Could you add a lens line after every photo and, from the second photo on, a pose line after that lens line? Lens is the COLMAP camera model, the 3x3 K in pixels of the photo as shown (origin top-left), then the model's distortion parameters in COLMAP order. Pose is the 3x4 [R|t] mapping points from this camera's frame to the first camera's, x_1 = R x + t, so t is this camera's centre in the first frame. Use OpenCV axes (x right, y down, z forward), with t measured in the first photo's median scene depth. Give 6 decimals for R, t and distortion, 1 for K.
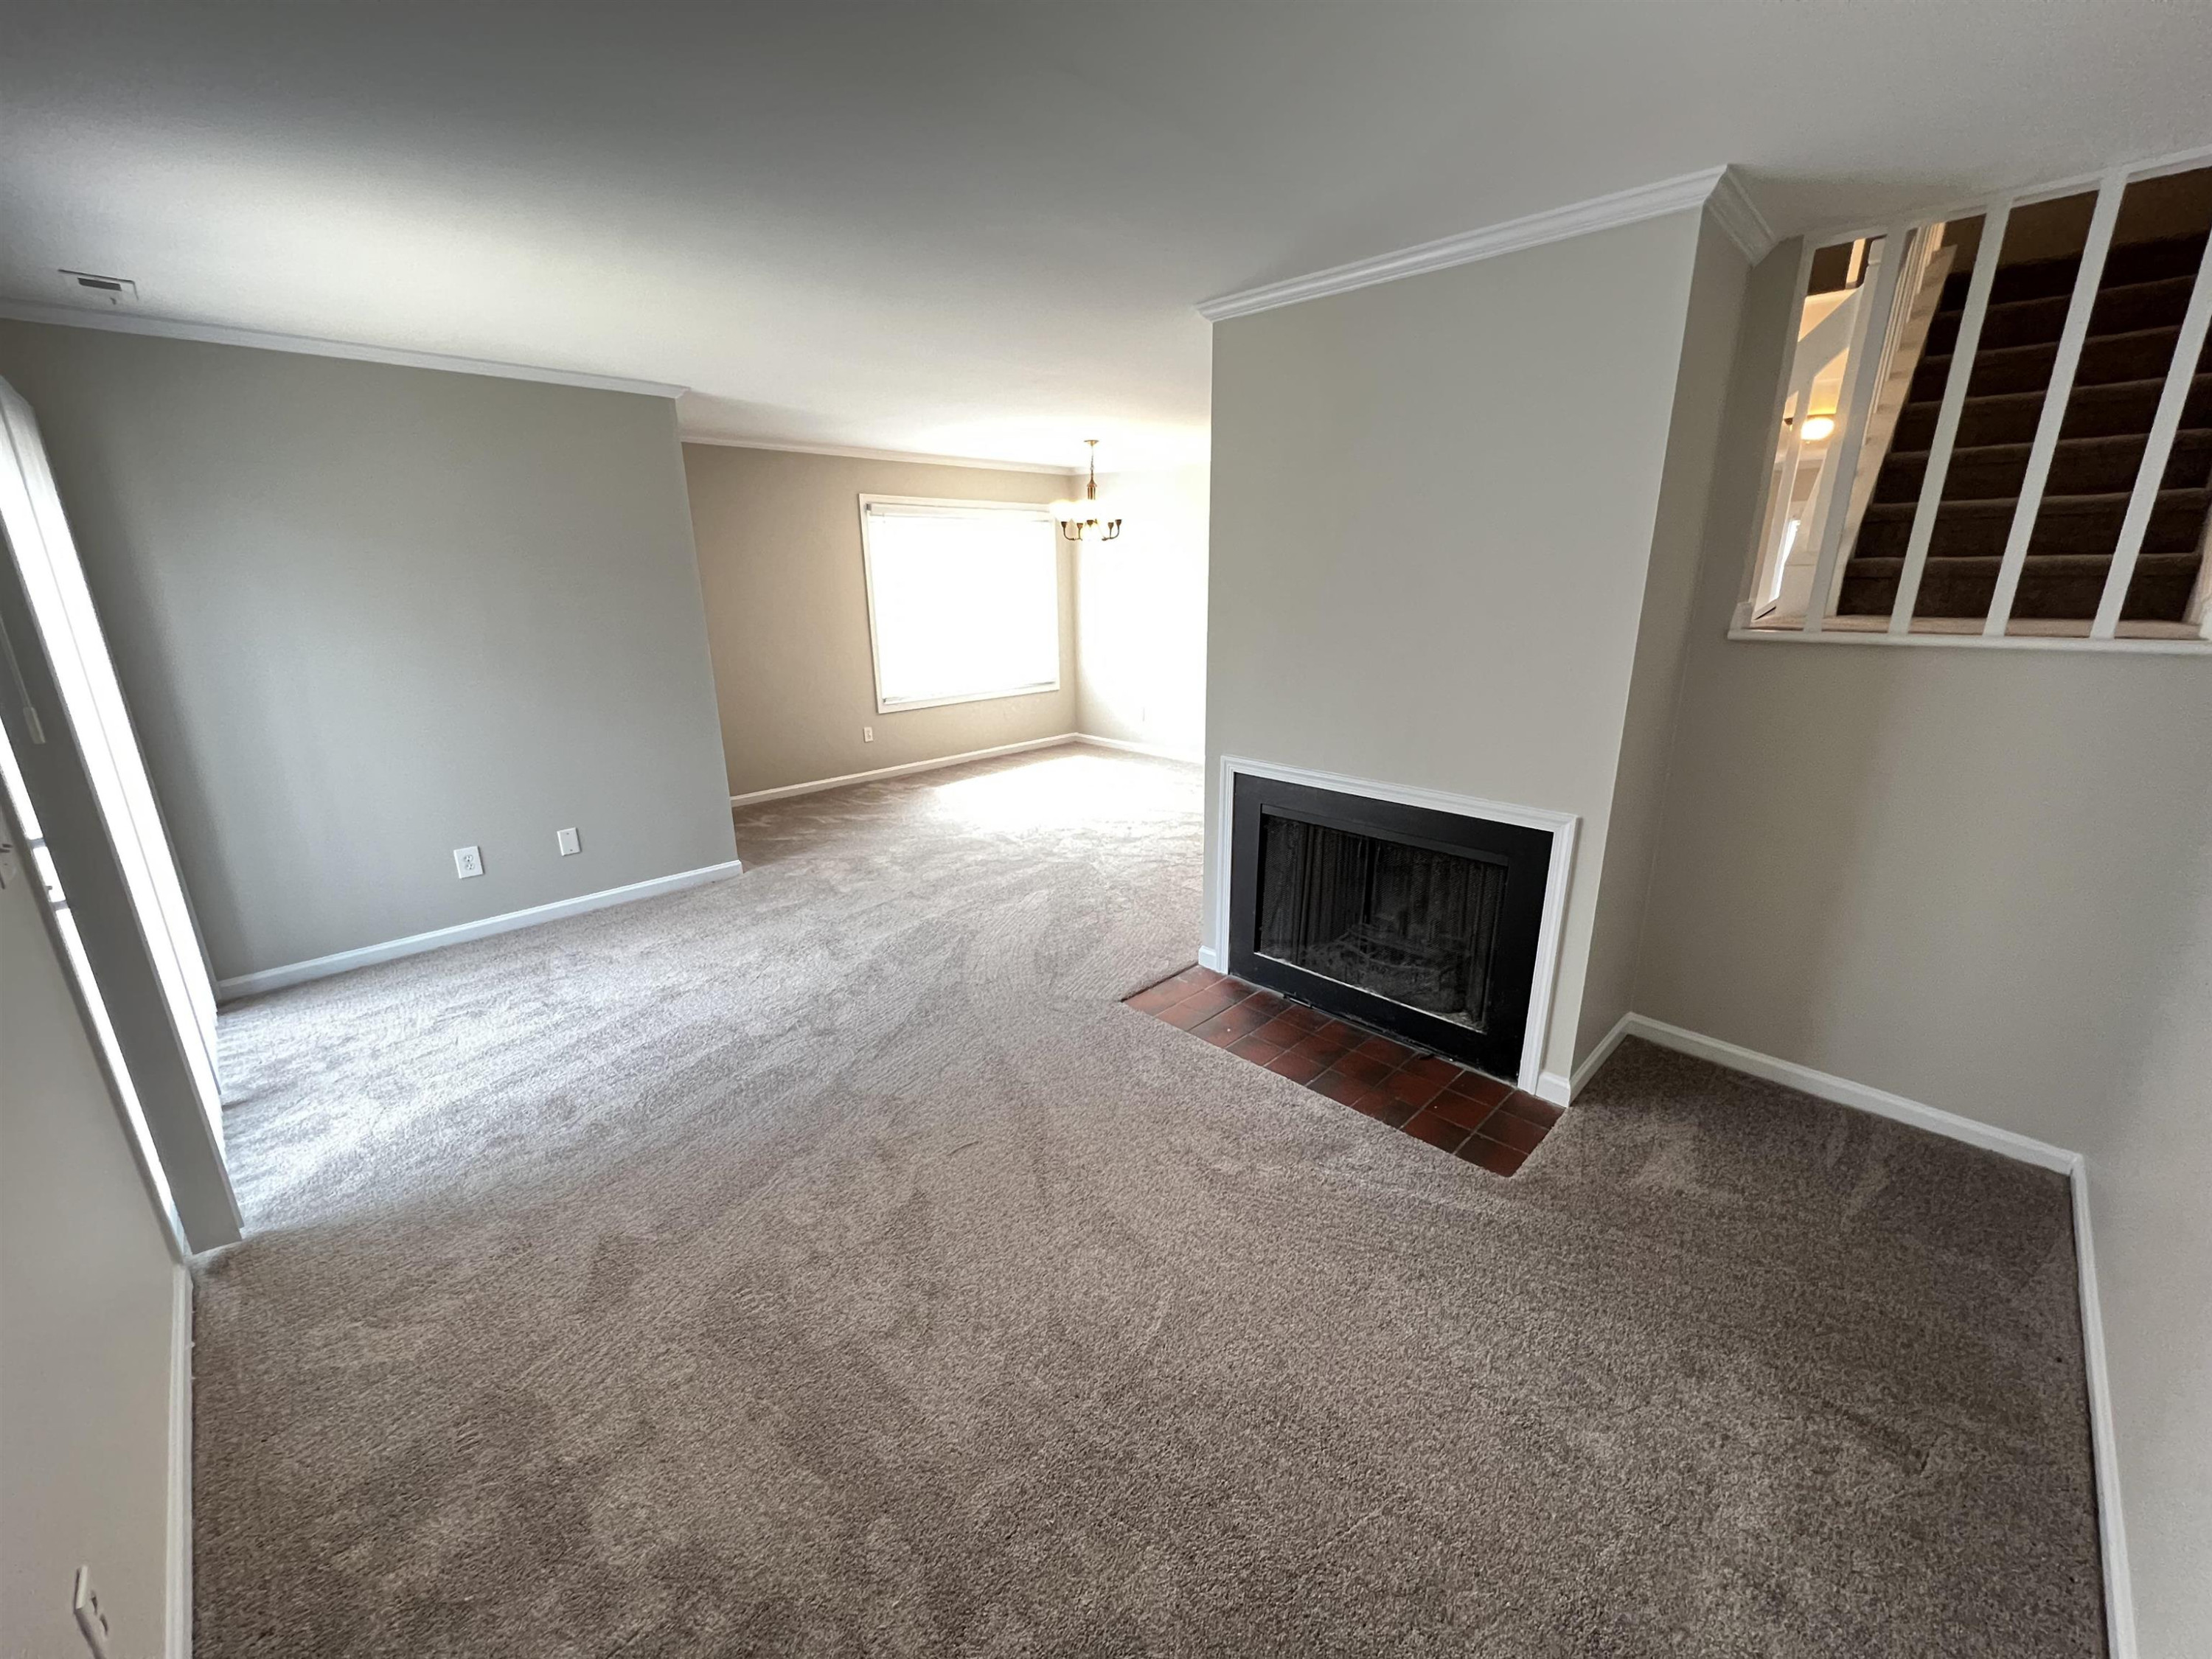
lens RADIAL K [[885.8, 0, 1105.7], [0, 885.8, 831.4], [0, 0, 1]] dist [-0.001306, 0.000249]
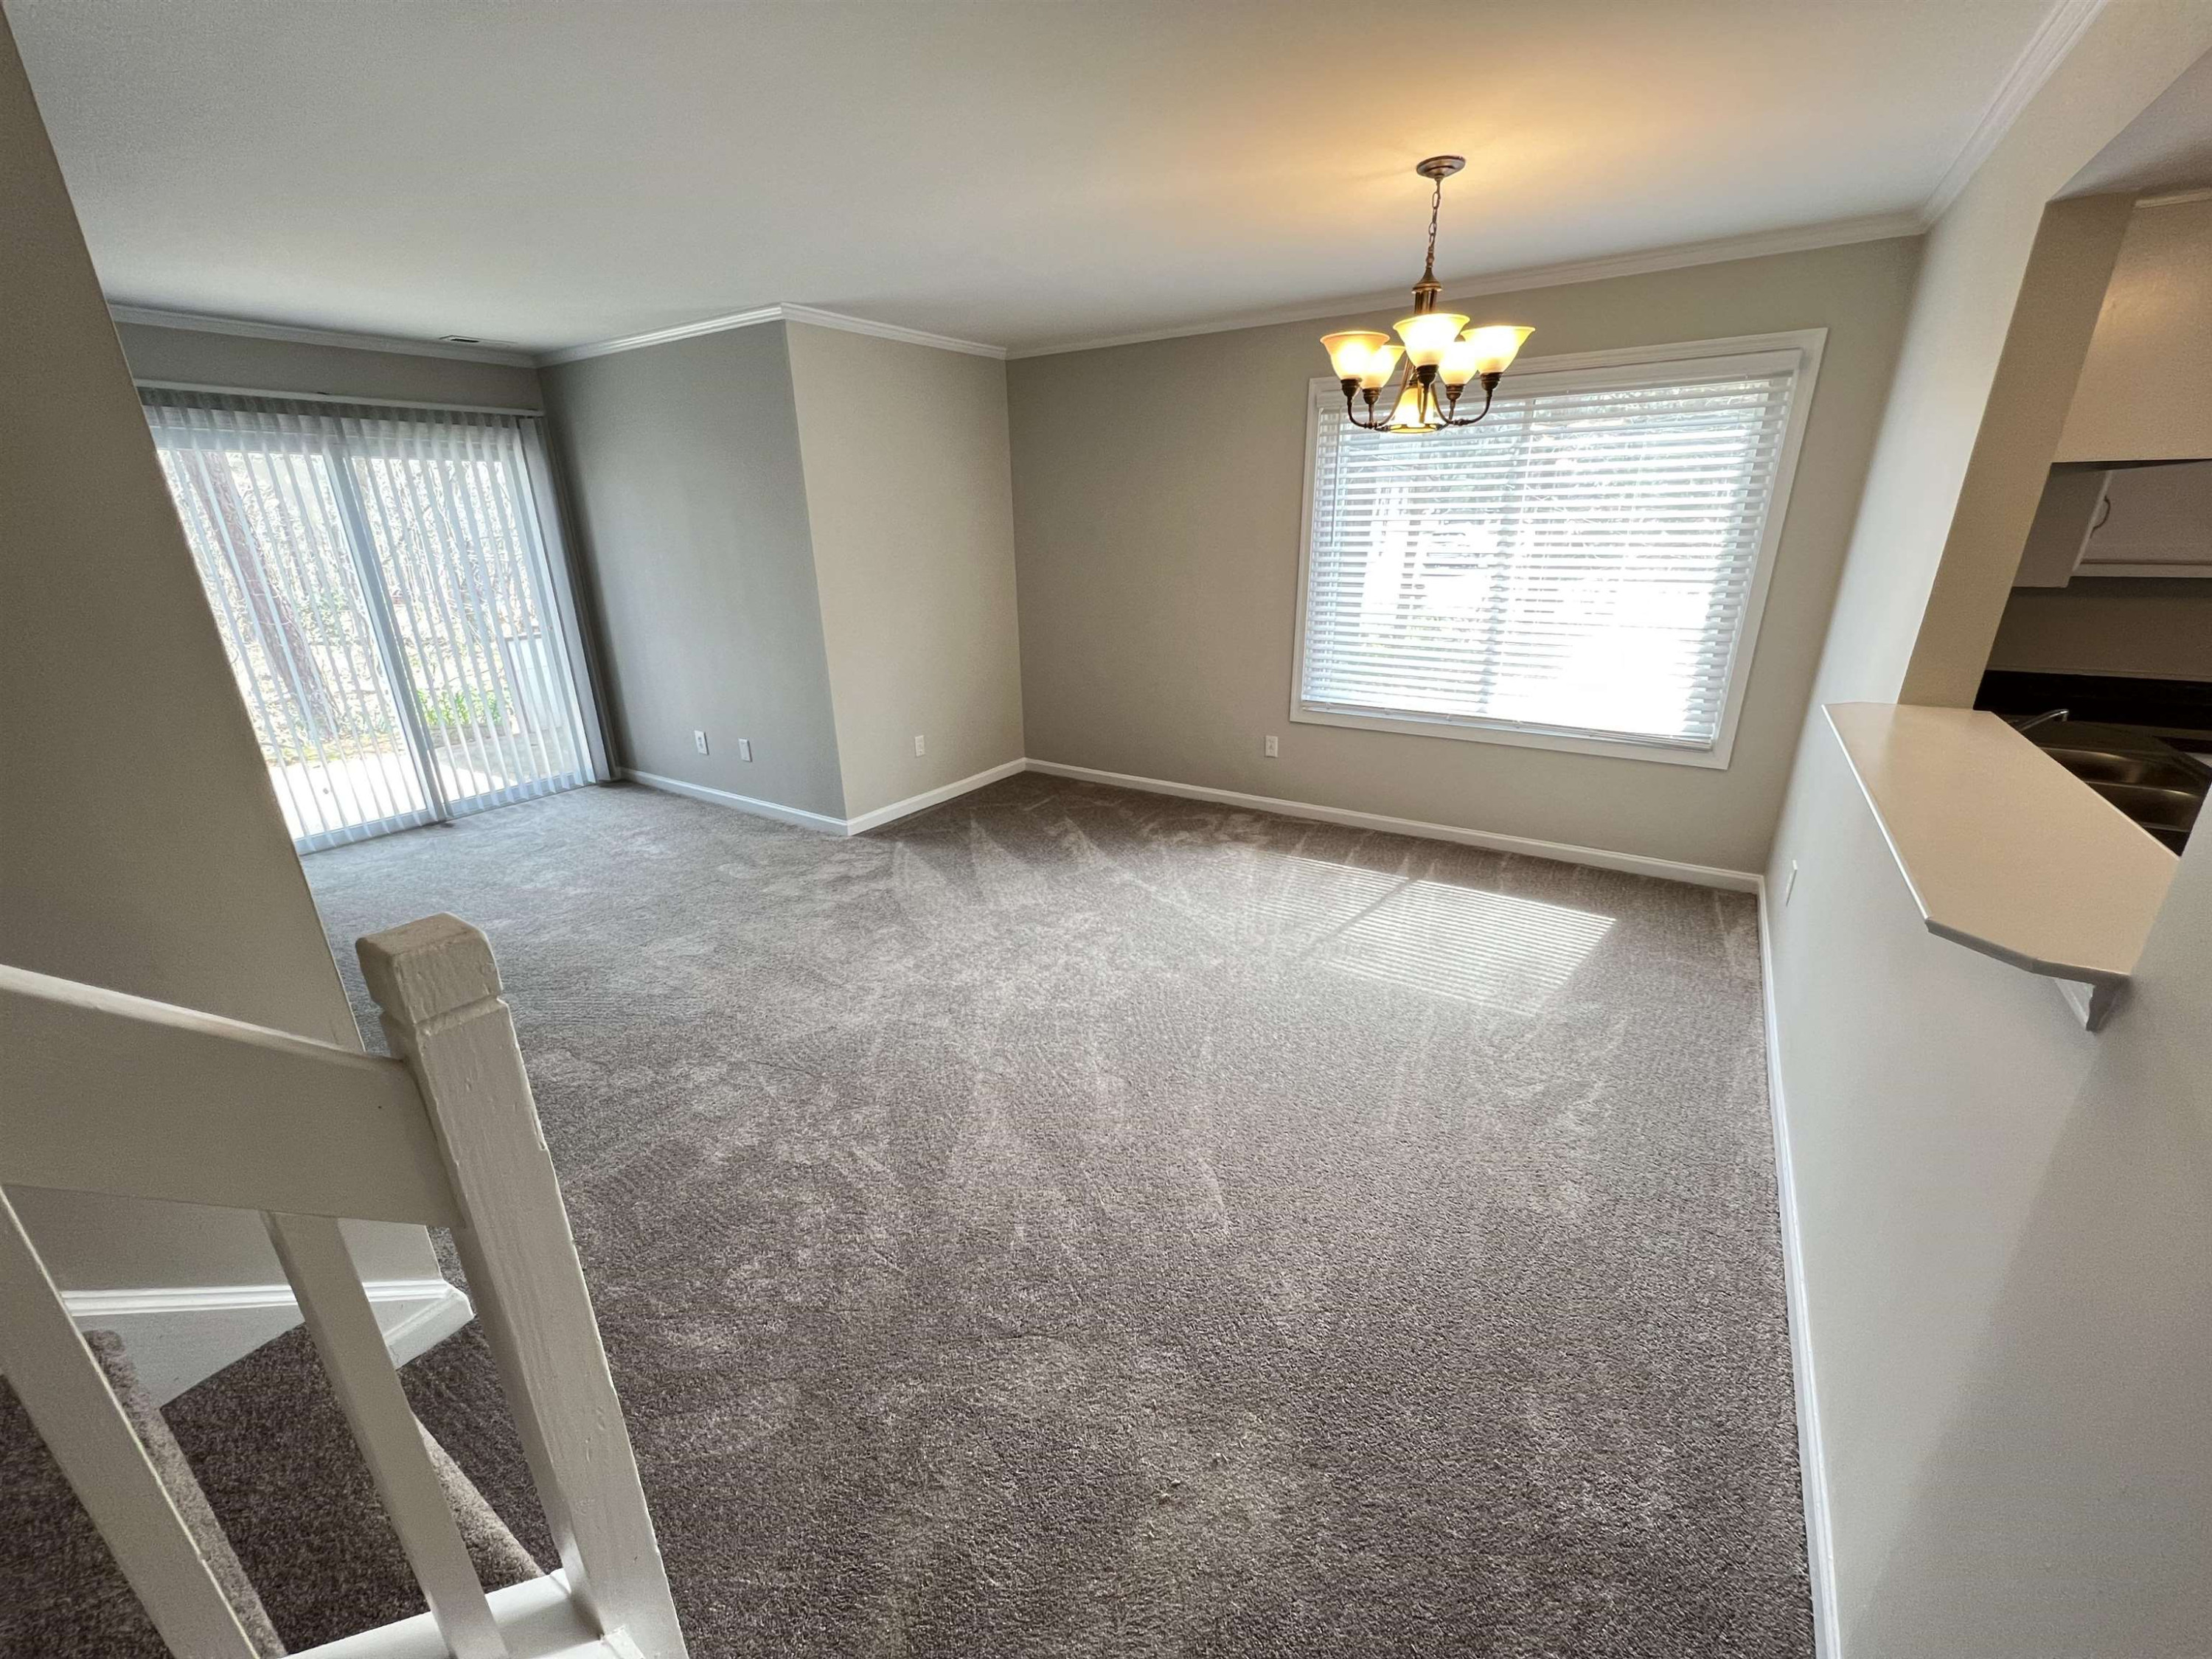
lens RADIAL K [[885.8, 0, 1108.3], [0, 885.8, 825.7], [0, 0, 1]] dist [-0.001306, 0.000249]
pose [[0.201521, 0.331928, -0.921527, 0.459499], [-0.262925, 0.924631, 0.275549, -0.264991], [0.943536, 0.186764, 0.273605, 0.893068]]
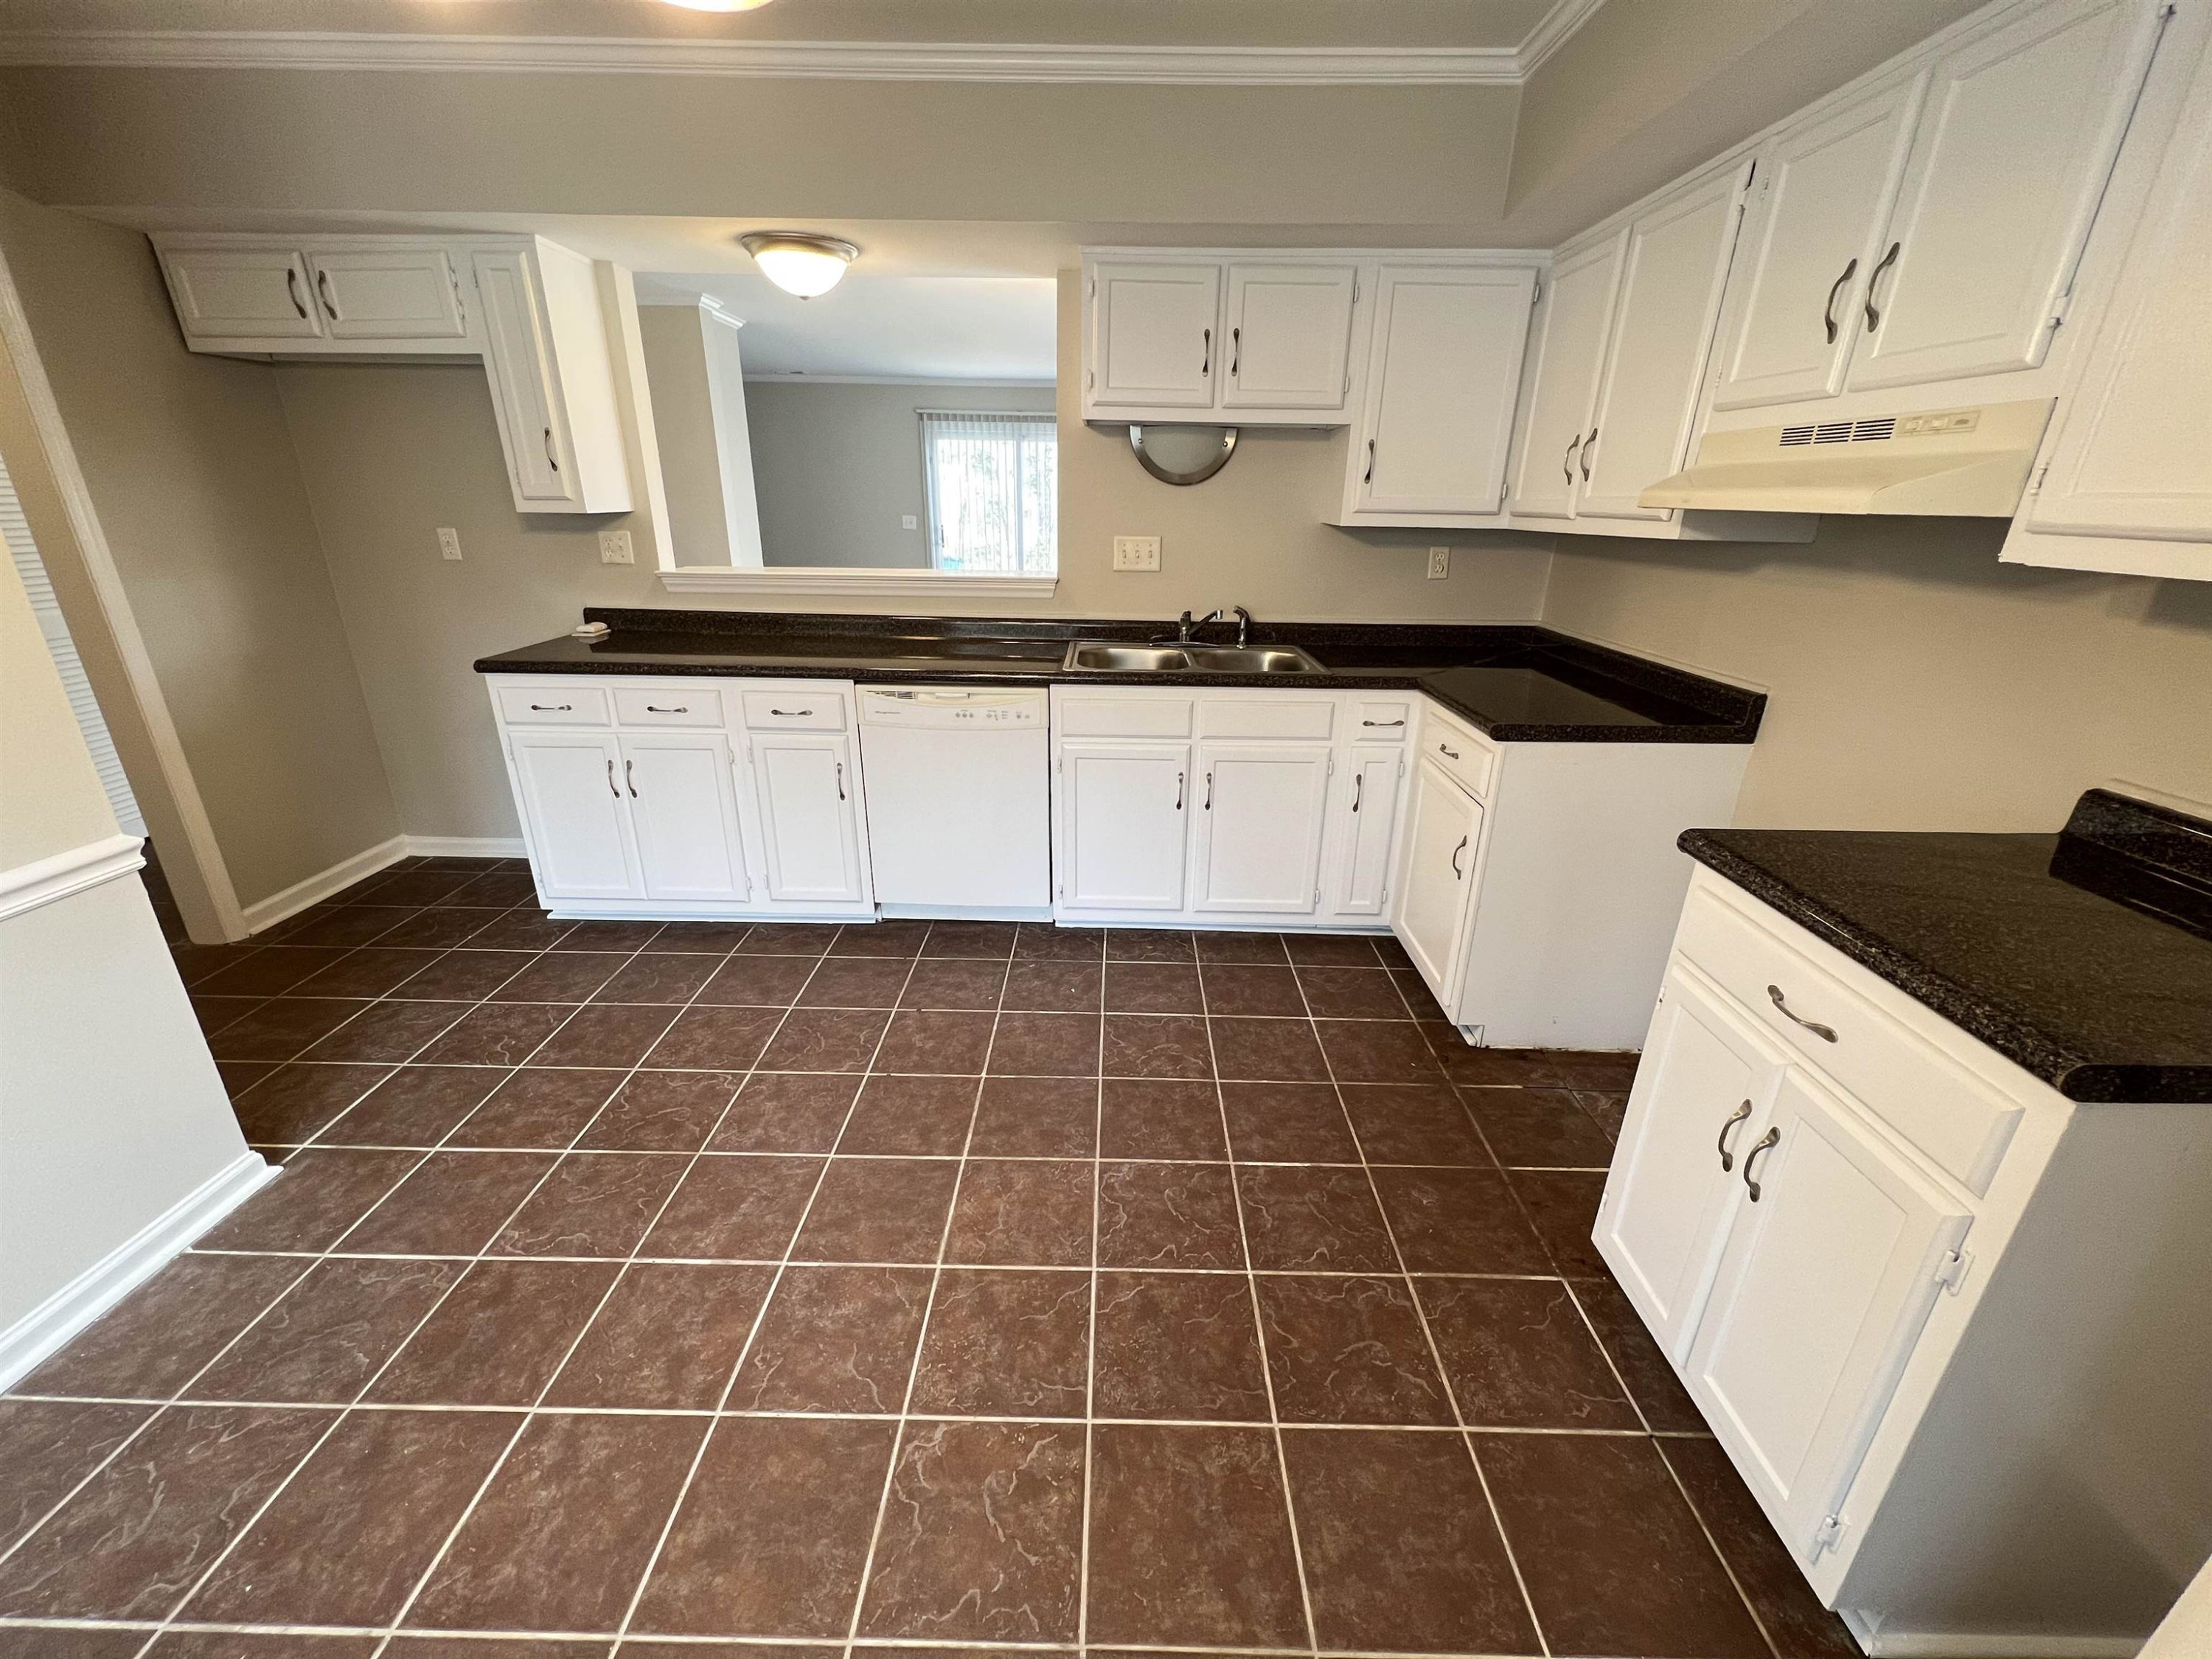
lens RADIAL K [[885.8, 0, 1104.3], [0, 885.8, 831.9], [0, 0, 1]] dist [-0.001306, 0.000249]
pose [[-0.720300, 0.246846, -0.648256, 0.601287], [-0.203895, 0.817911, 0.538004, -0.486902], [0.663020, 0.519700, -0.538810, 1.733720]]
